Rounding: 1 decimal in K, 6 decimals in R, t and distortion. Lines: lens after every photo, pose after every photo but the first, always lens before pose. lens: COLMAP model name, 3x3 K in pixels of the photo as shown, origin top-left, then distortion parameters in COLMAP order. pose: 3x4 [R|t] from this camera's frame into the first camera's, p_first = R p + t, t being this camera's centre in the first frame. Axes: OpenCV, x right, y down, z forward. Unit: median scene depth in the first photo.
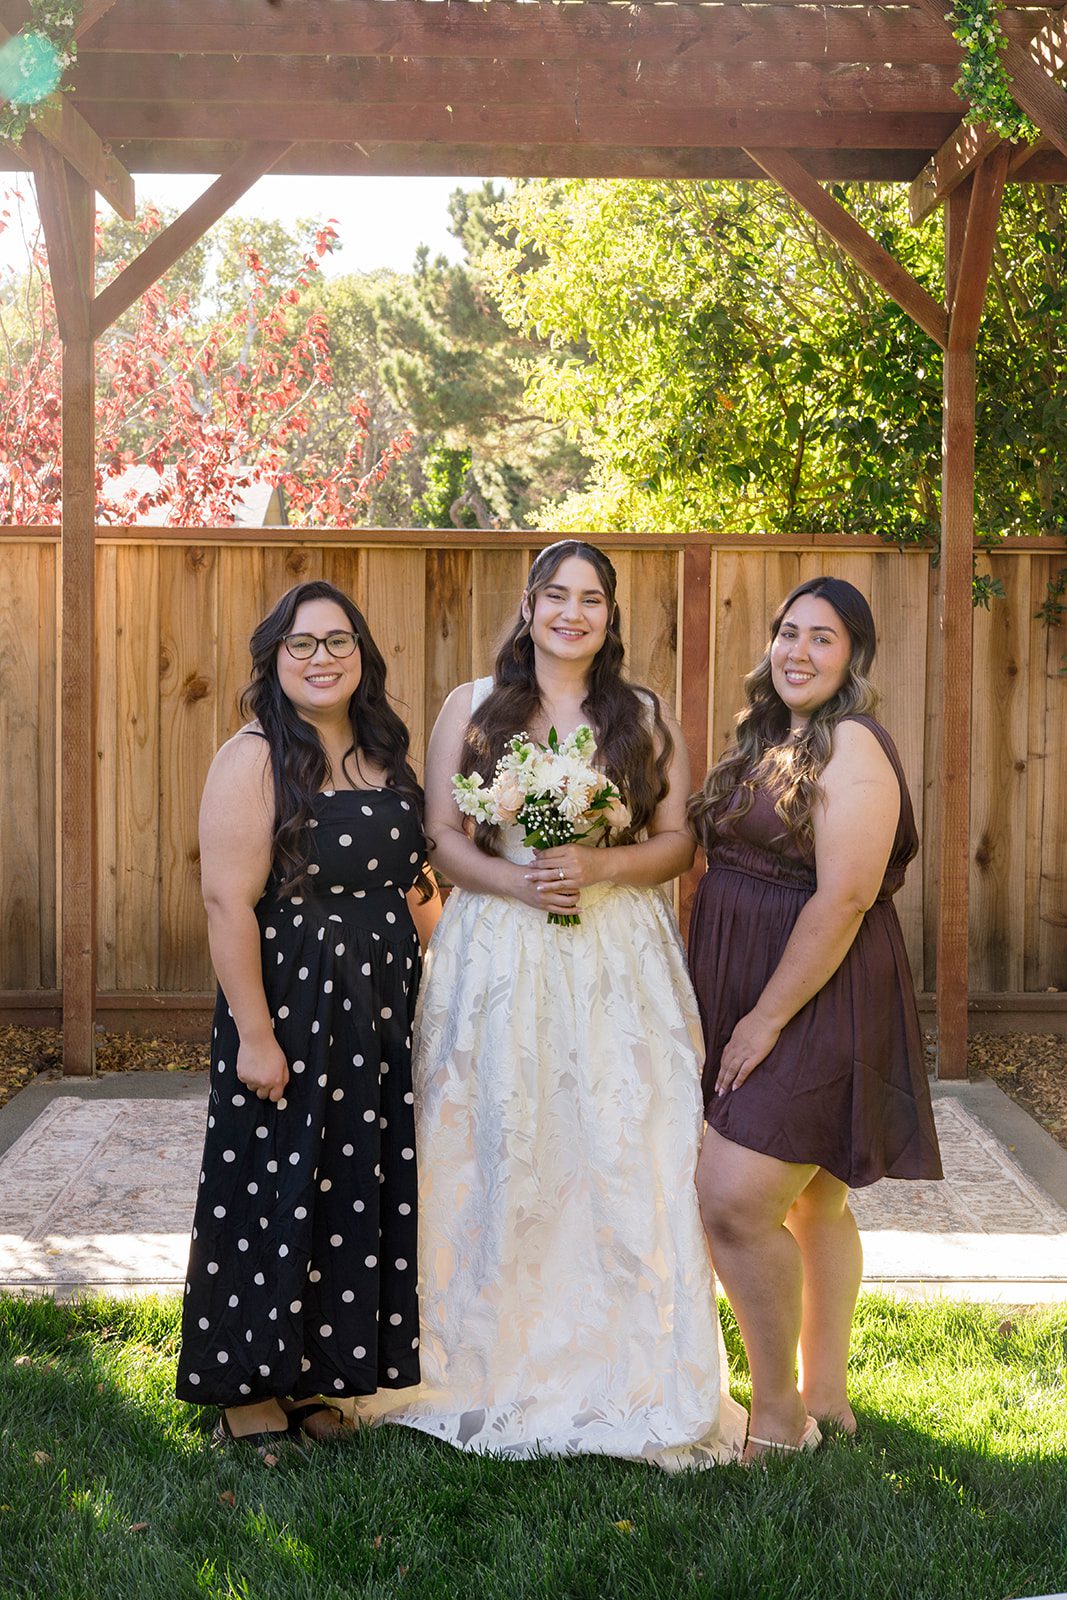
lens RADIAL K [[2683.5, 0, 626.3], [0, 2683.5, 794.9], [0, 0, 1]] dist [0.027548, 0.047814]
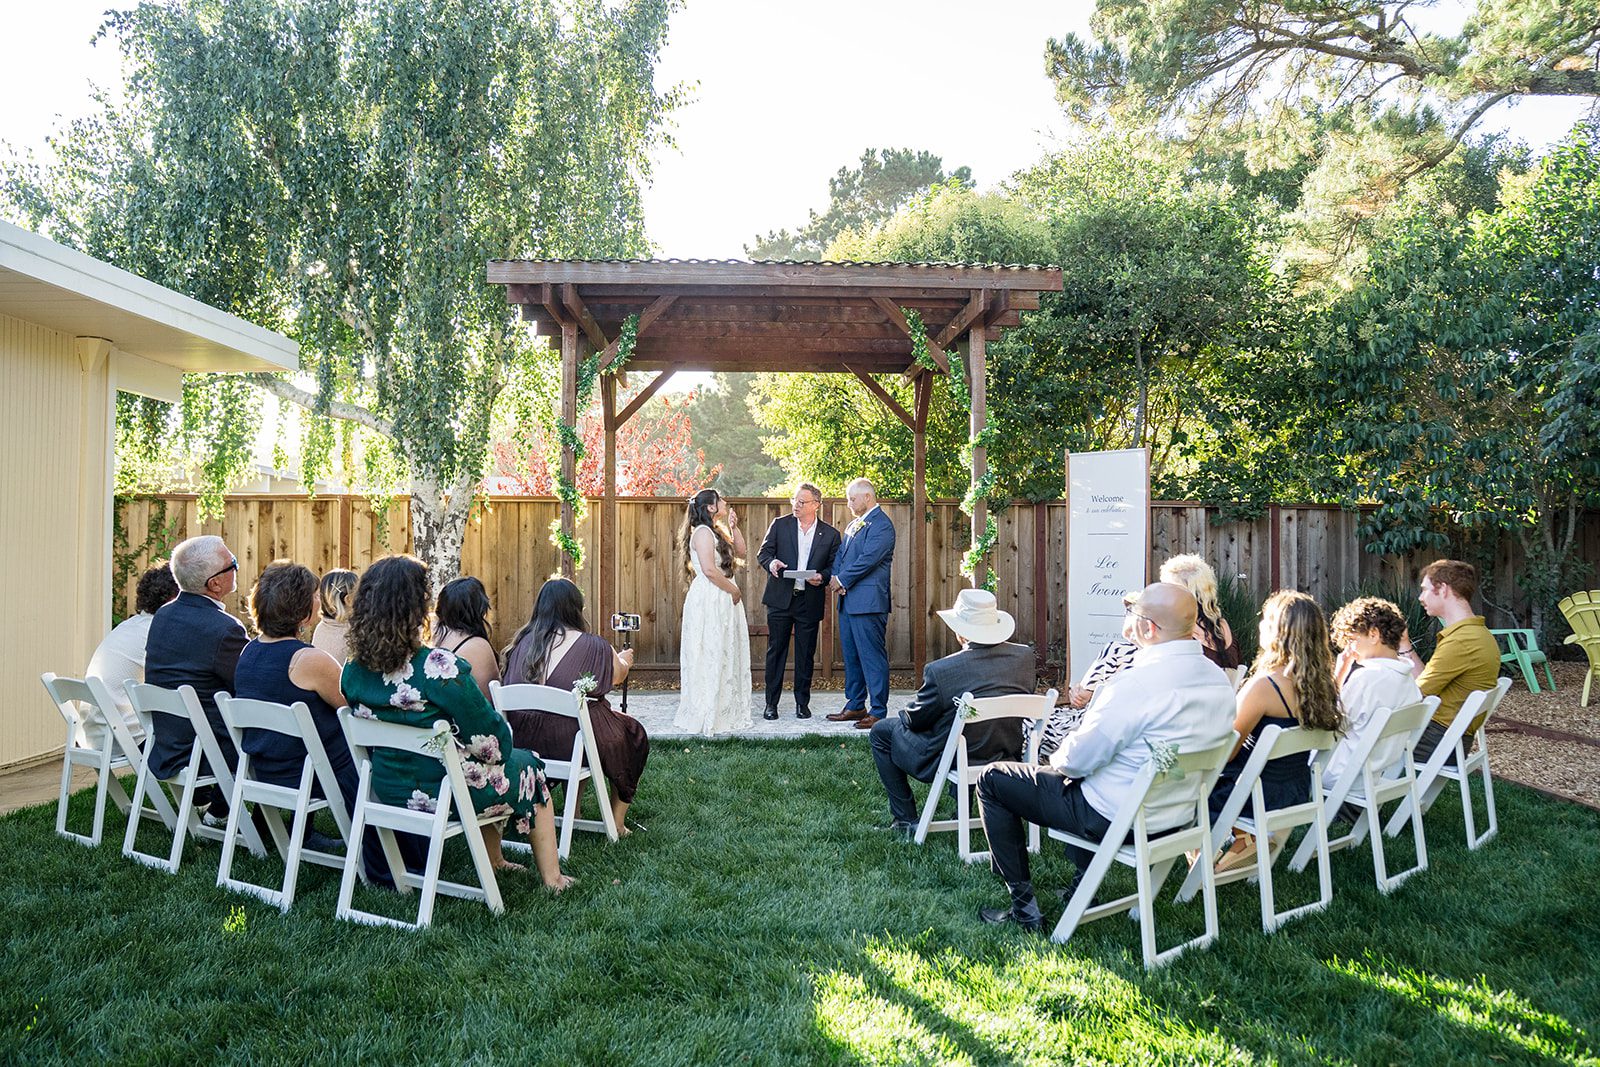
lens RADIAL K [[1814.3, 0, 832.6], [0, 1814.3, 541.1], [0, 0, 1]] dist [-0.005996, -0.011619]
pose [[0.998753, -0.004046, 0.049764, -0.062610], [0.008532, 0.995880, -0.090276, 0.117520], [-0.049194, 0.090588, 0.994673, -0.871122]]
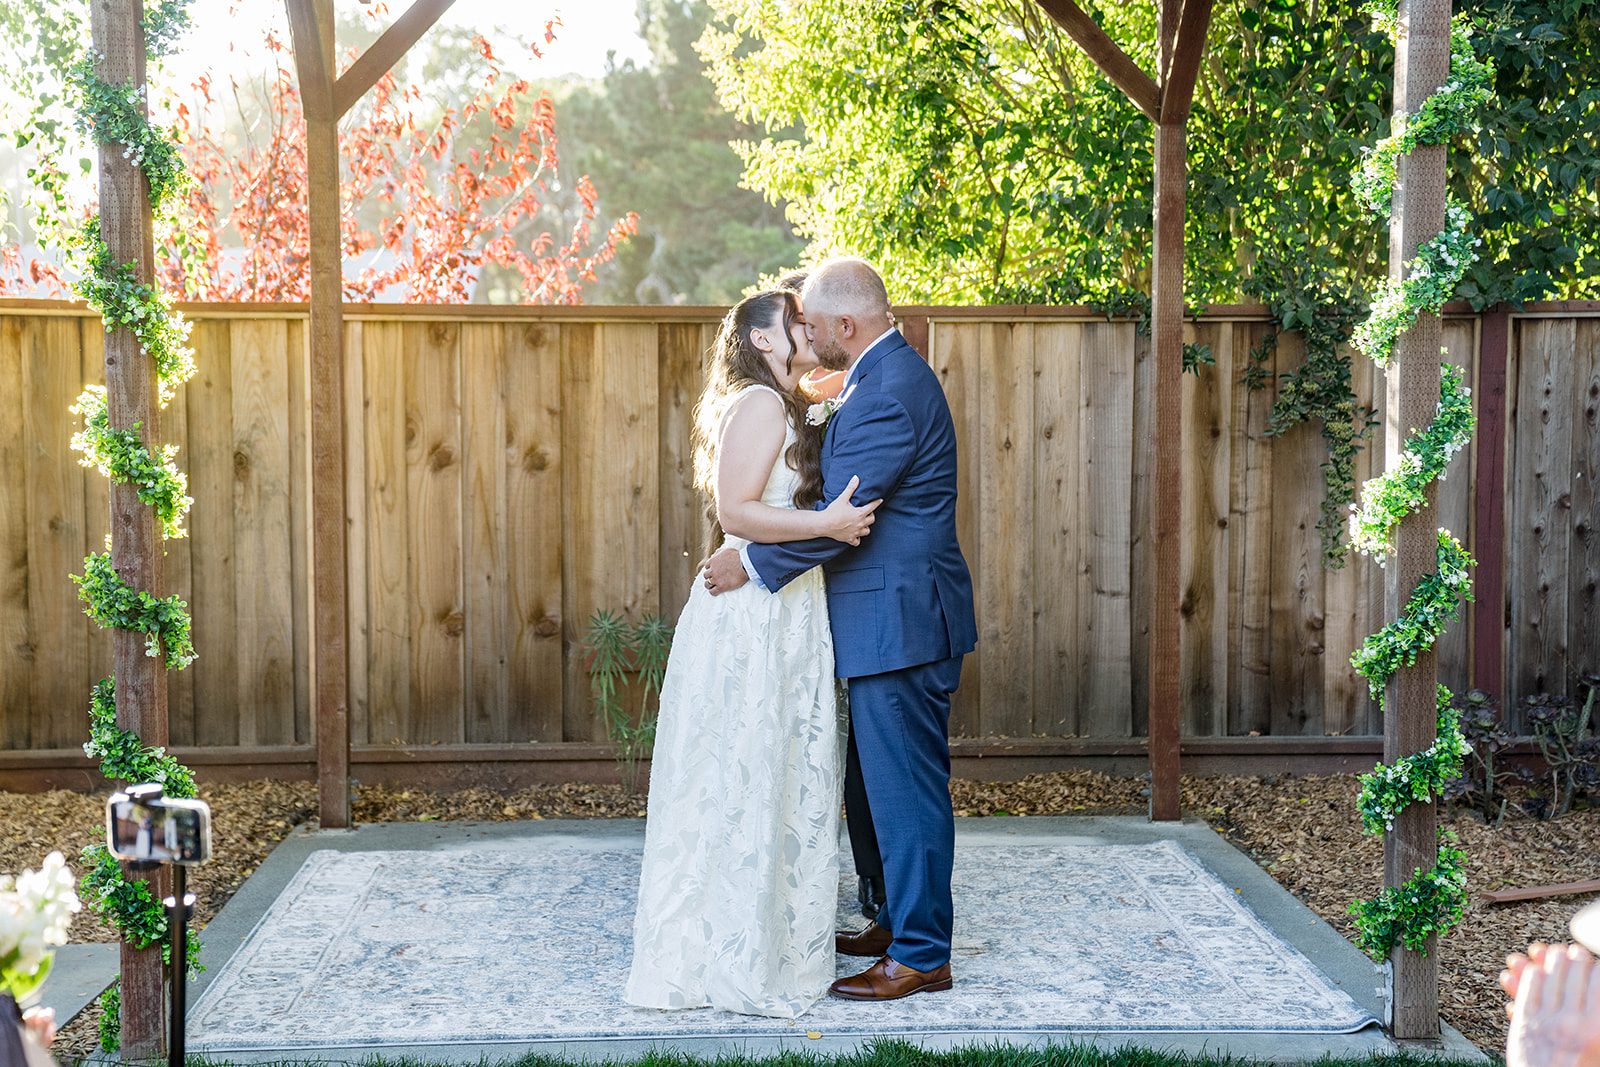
lens RADIAL K [[2244.9, 0, 776.7], [0, 2244.9, 582.2], [0, 0, 1]] dist [0.178111, 0.019840]
pose [[0.999799, -0.010643, 0.016983, -0.043920], [0.010287, 0.999728, 0.020911, -0.007687], [-0.017201, -0.020733, 0.999637, 0.112581]]
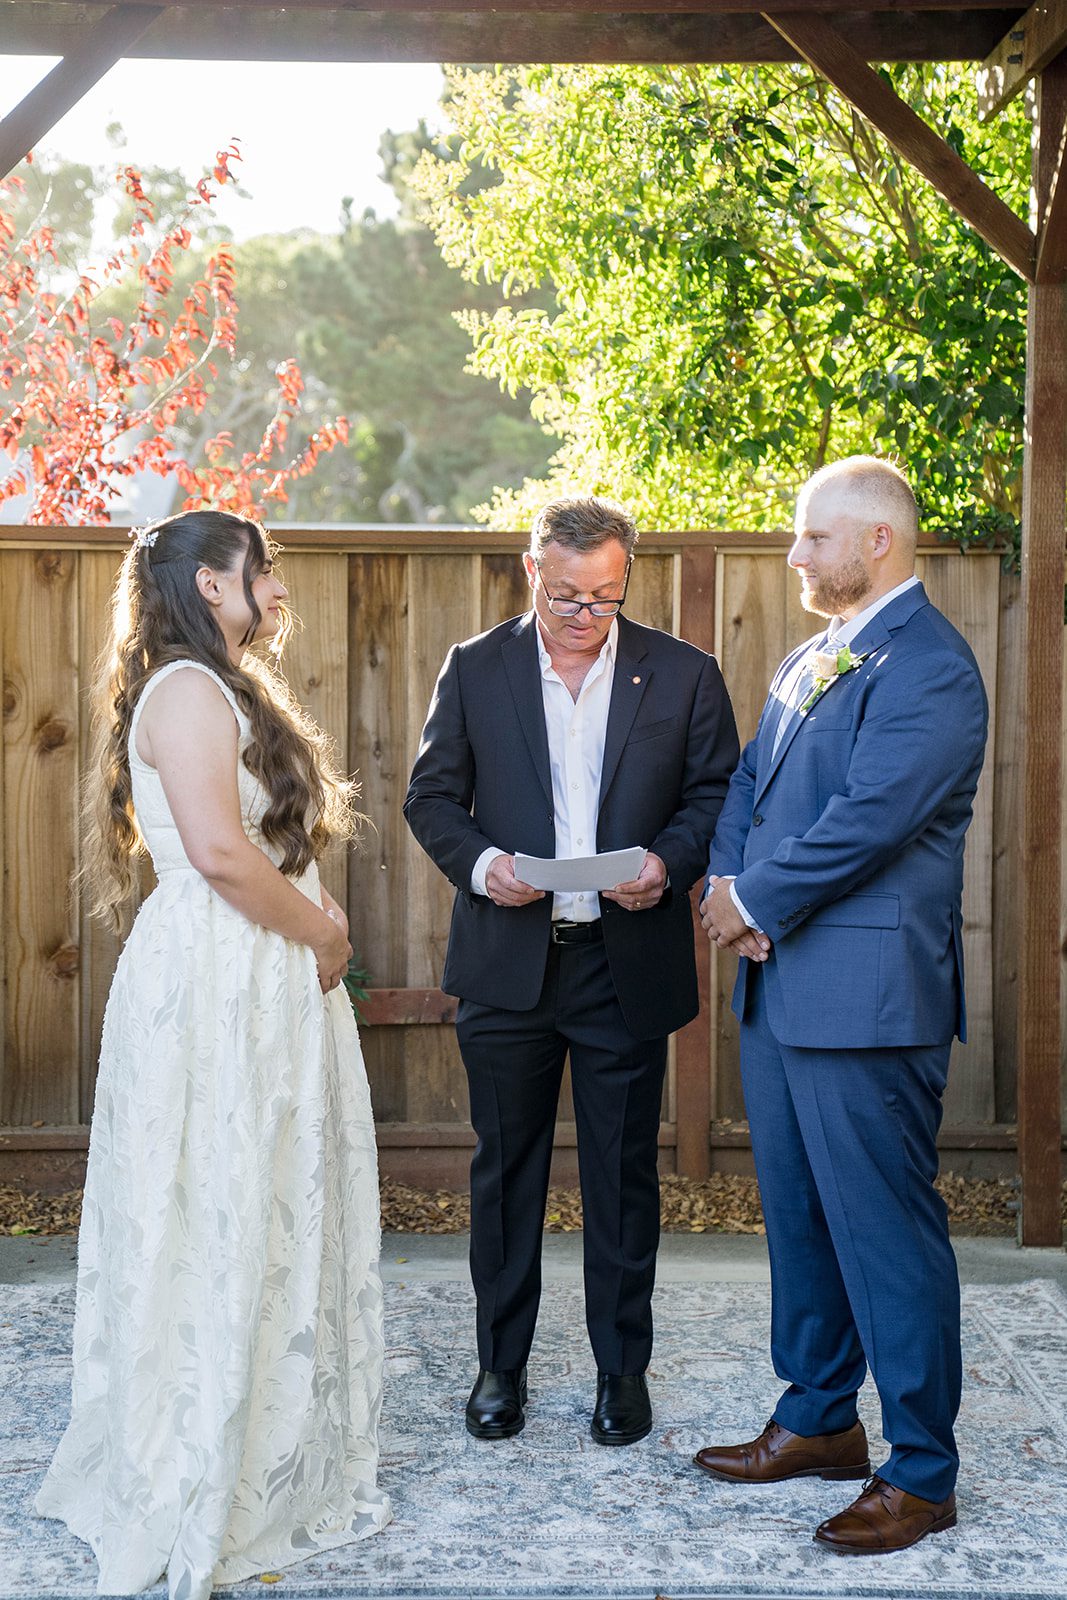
lens RADIAL K [[2630.3, 0, 533.5], [0, 2630.3, 800.0], [0, 0, 1]] dist [0.257907, 0.118196]
pose [[0.999948, -0.003897, -0.009449, -0.014039], [0.003959, 0.999970, 0.006597, -0.024975], [0.009423, -0.006634, 0.999934, 0.234985]]
